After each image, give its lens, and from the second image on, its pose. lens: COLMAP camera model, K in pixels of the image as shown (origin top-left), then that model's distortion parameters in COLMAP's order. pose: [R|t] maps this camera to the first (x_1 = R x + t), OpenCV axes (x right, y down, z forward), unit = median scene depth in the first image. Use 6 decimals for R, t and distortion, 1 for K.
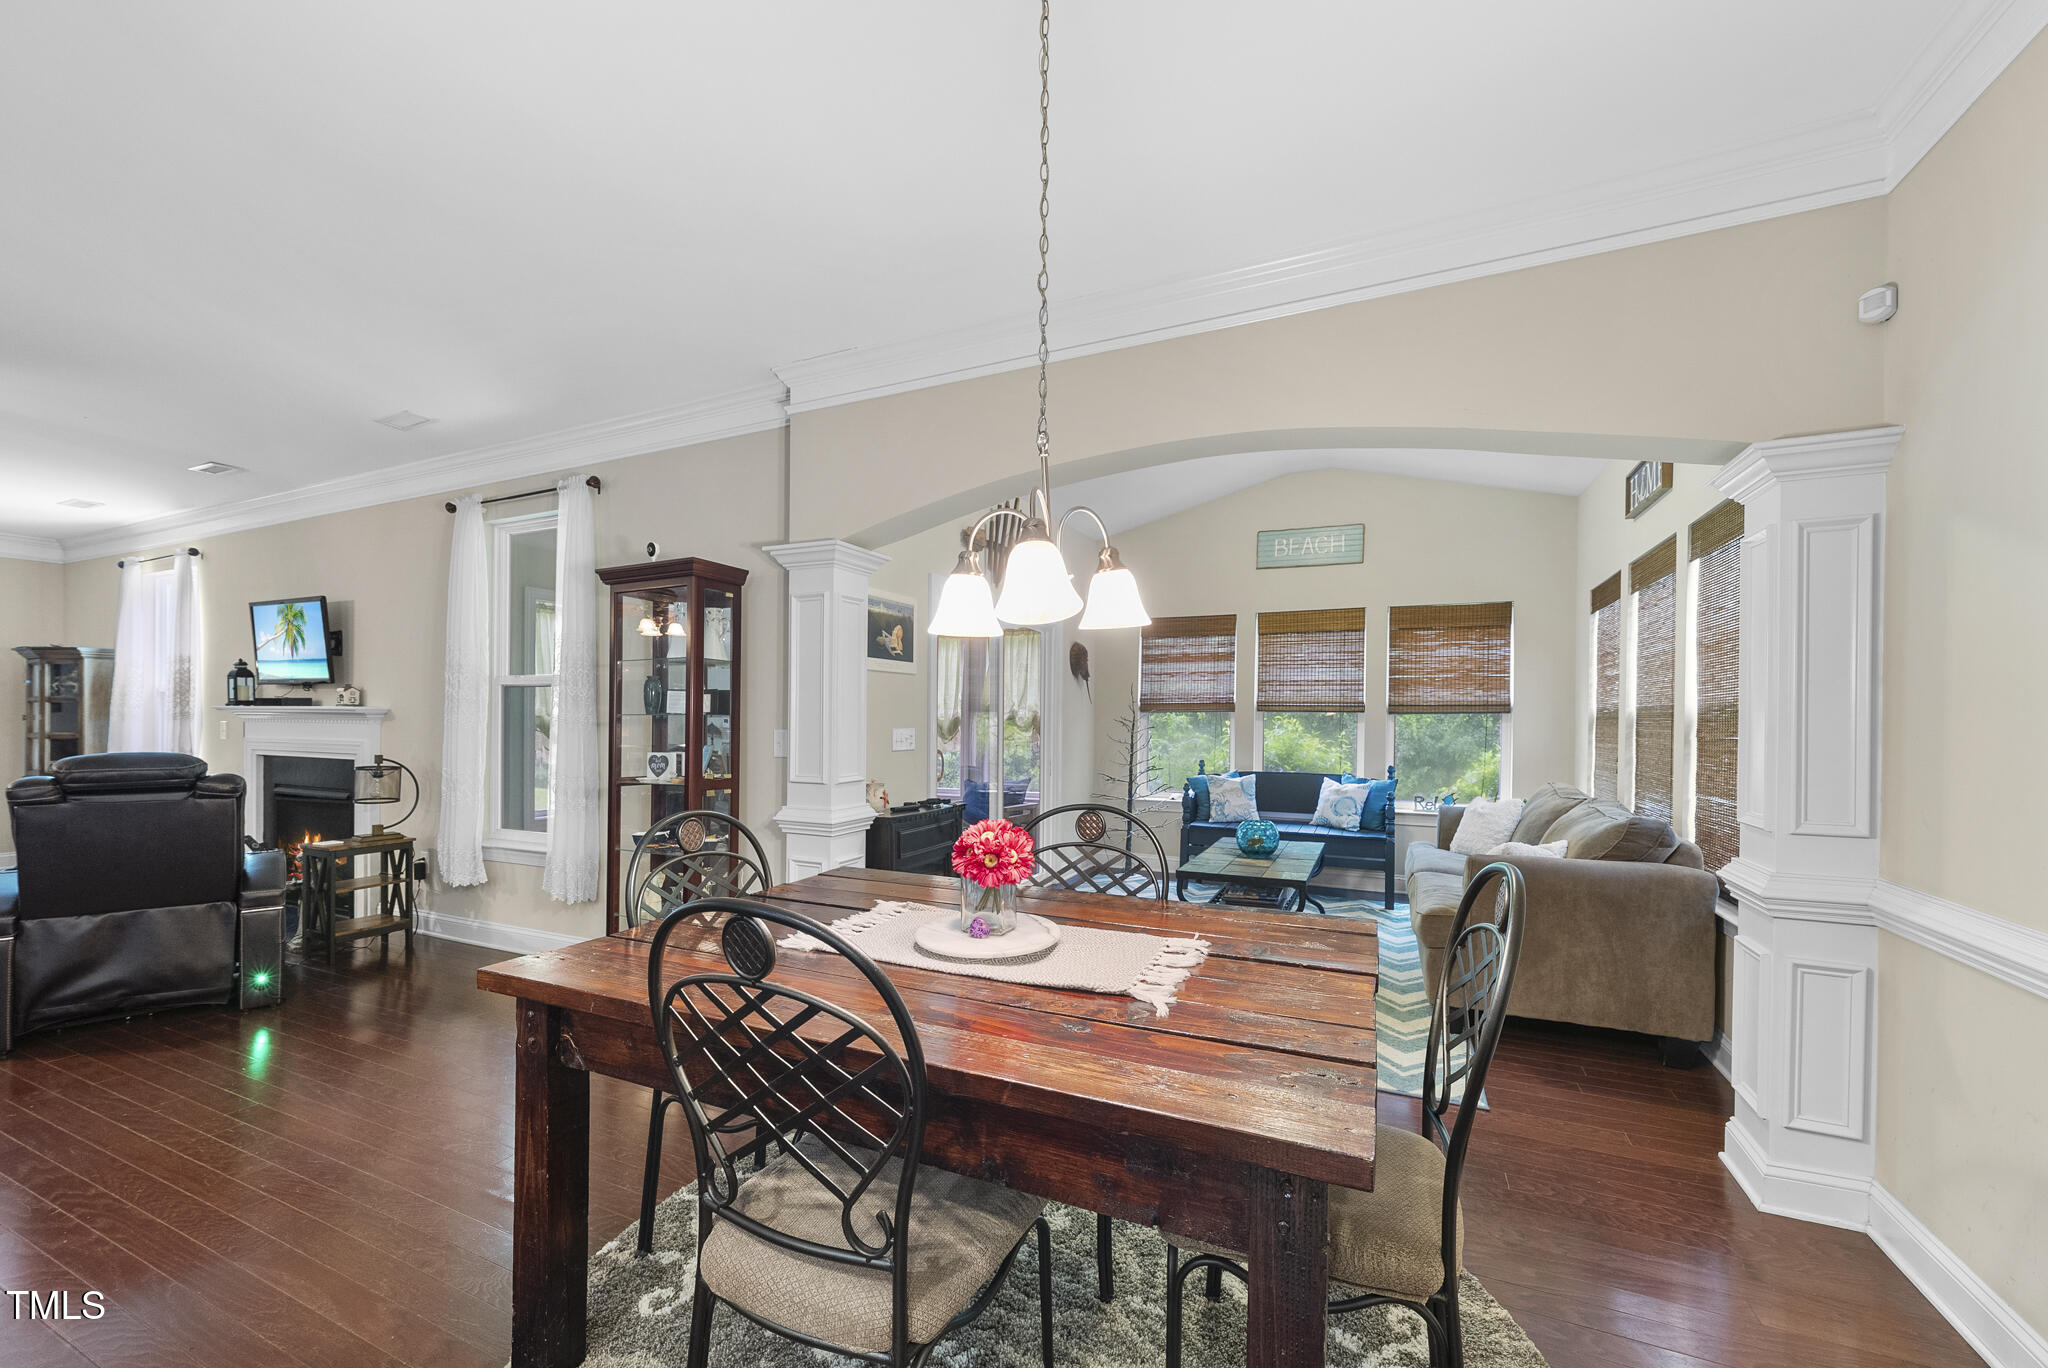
lens RADIAL K [[803.6, 0, 1018.1], [0, 803.6, 719.8], [0, 0, 1]] dist [0.000297, -0.000069]
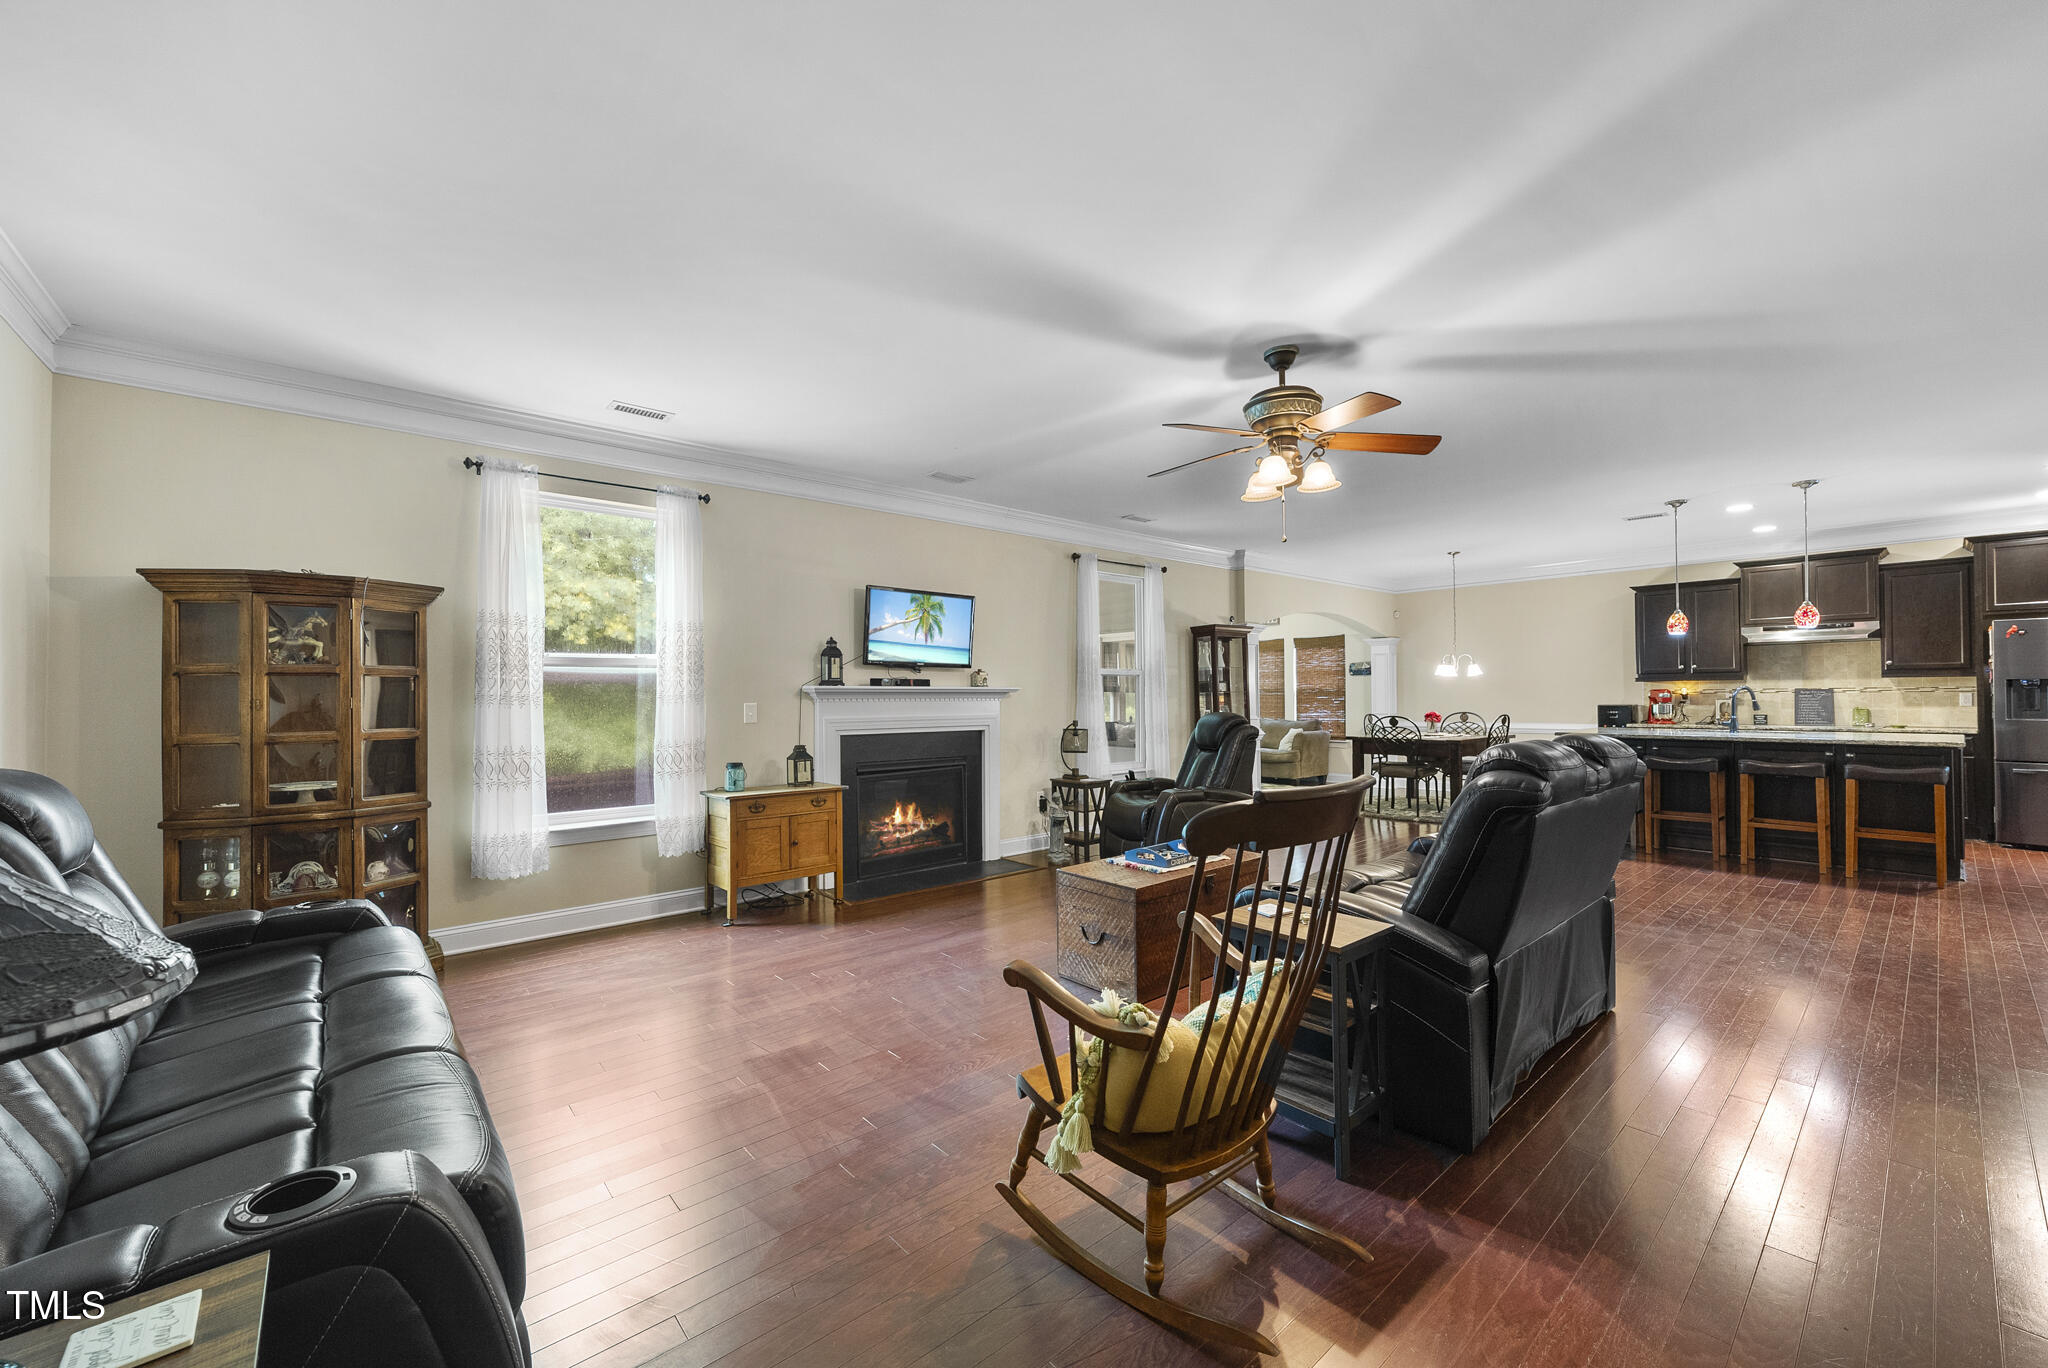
lens RADIAL K [[795.7, 0, 1026.9], [0, 795.7, 685.4], [0, 0, 1]] dist [0.000364, 0.000102]
pose [[0.407737, 0.006018, 0.913080, -1.904852], [0.013527, 0.999829, -0.012630, -0.002802], [-0.912999, 0.017501, 0.407585, 0.434756]]
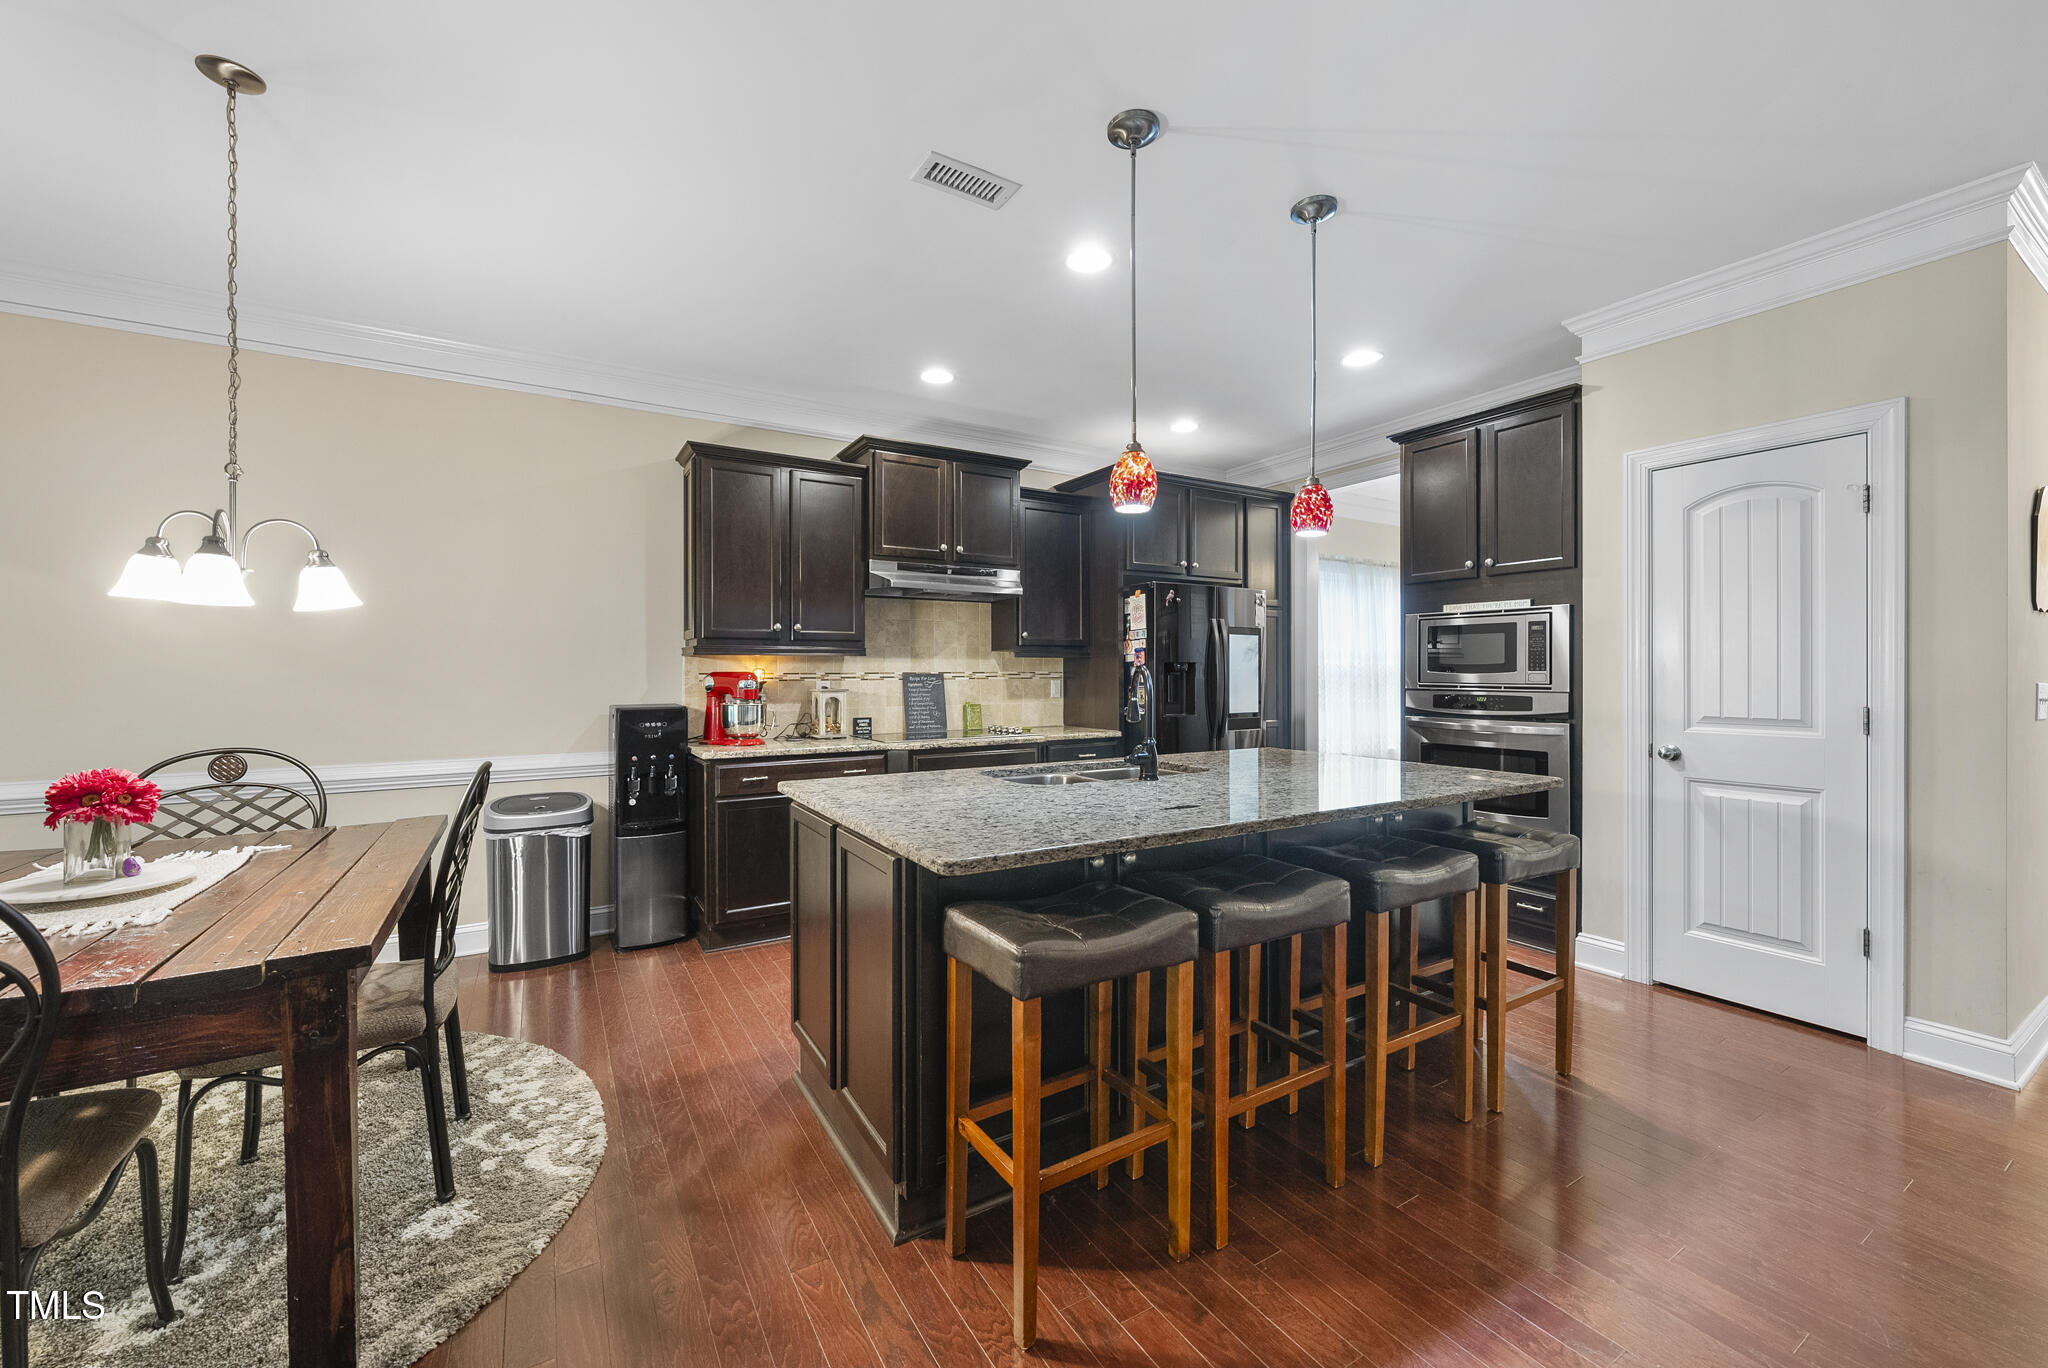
lens RADIAL K [[803.8, 0, 1027.1], [0, 803.8, 680.1], [0, 0, 1]] dist [-0.000577, -0.000288]
pose [[-0.827923, -0.008400, 0.560779, -0.542447], [0.001442, 0.999853, 0.017105, -0.003131], [-0.560840, 0.014970, -0.827789, 0.400983]]
